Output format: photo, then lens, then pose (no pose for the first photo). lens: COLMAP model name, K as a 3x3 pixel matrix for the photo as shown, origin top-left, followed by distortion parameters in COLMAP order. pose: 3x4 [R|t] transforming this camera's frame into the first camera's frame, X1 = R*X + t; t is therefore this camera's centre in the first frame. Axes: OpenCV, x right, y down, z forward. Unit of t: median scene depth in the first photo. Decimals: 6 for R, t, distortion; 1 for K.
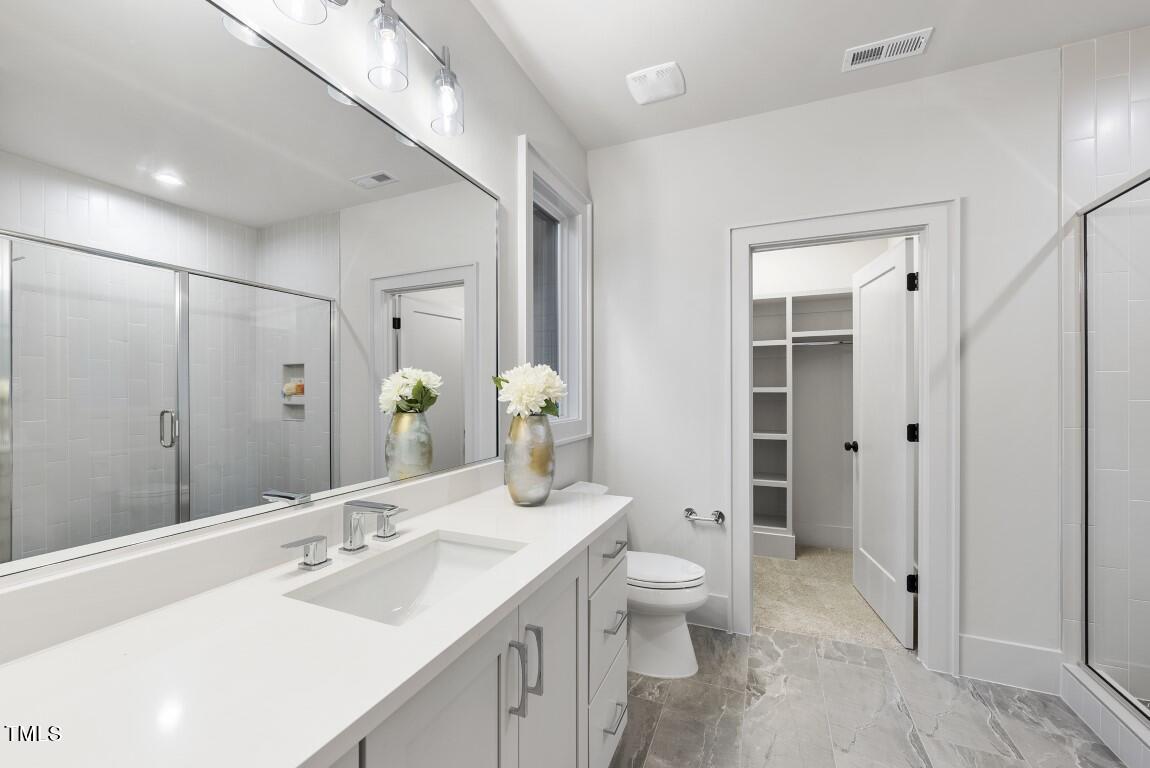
lens RADIAL K [[458.9, 0, 585.6], [0, 458.9, 387.2], [0, 0, 1]] dist [0.000329, -0.000335]
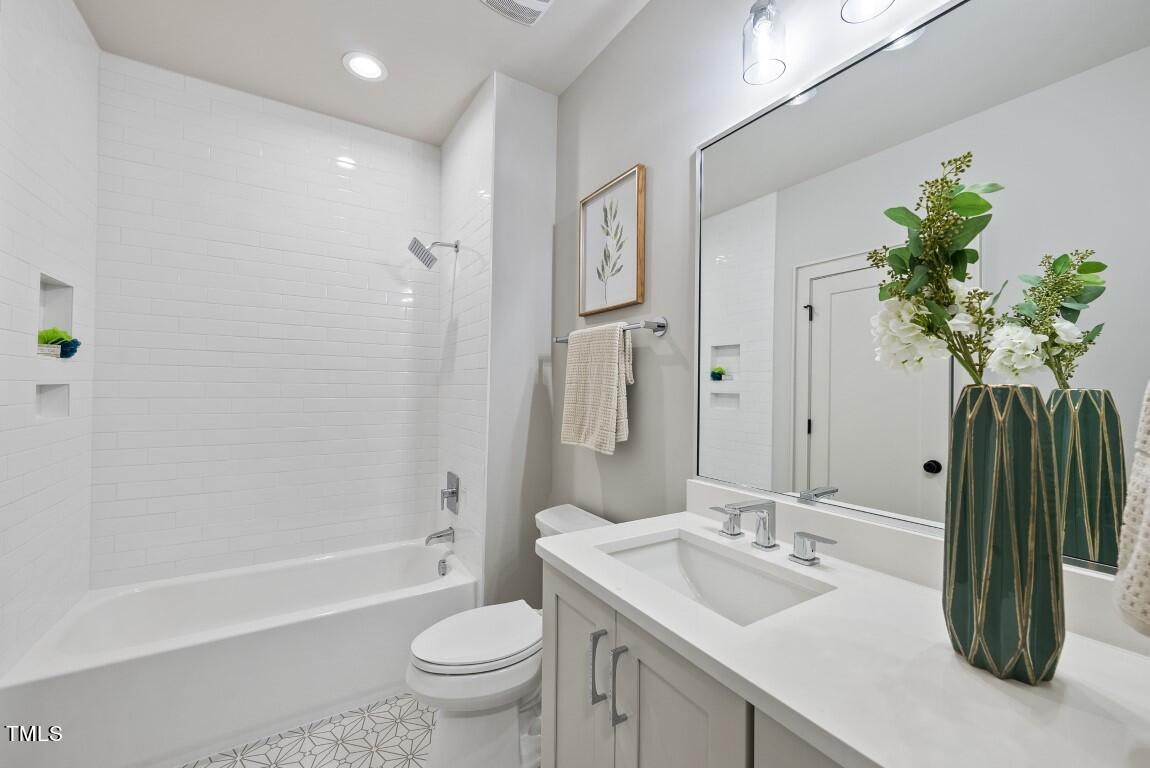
lens RADIAL K [[458.9, 0, 585.6], [0, 458.9, 387.2], [0, 0, 1]] dist [0.000329, -0.000335]
pose [[-0.561940, 0.004453, -0.827166, 0.618123], [0.007159, 0.999974, 0.000520, -0.015334], [0.827147, -0.005630, -0.561958, 1.304419]]
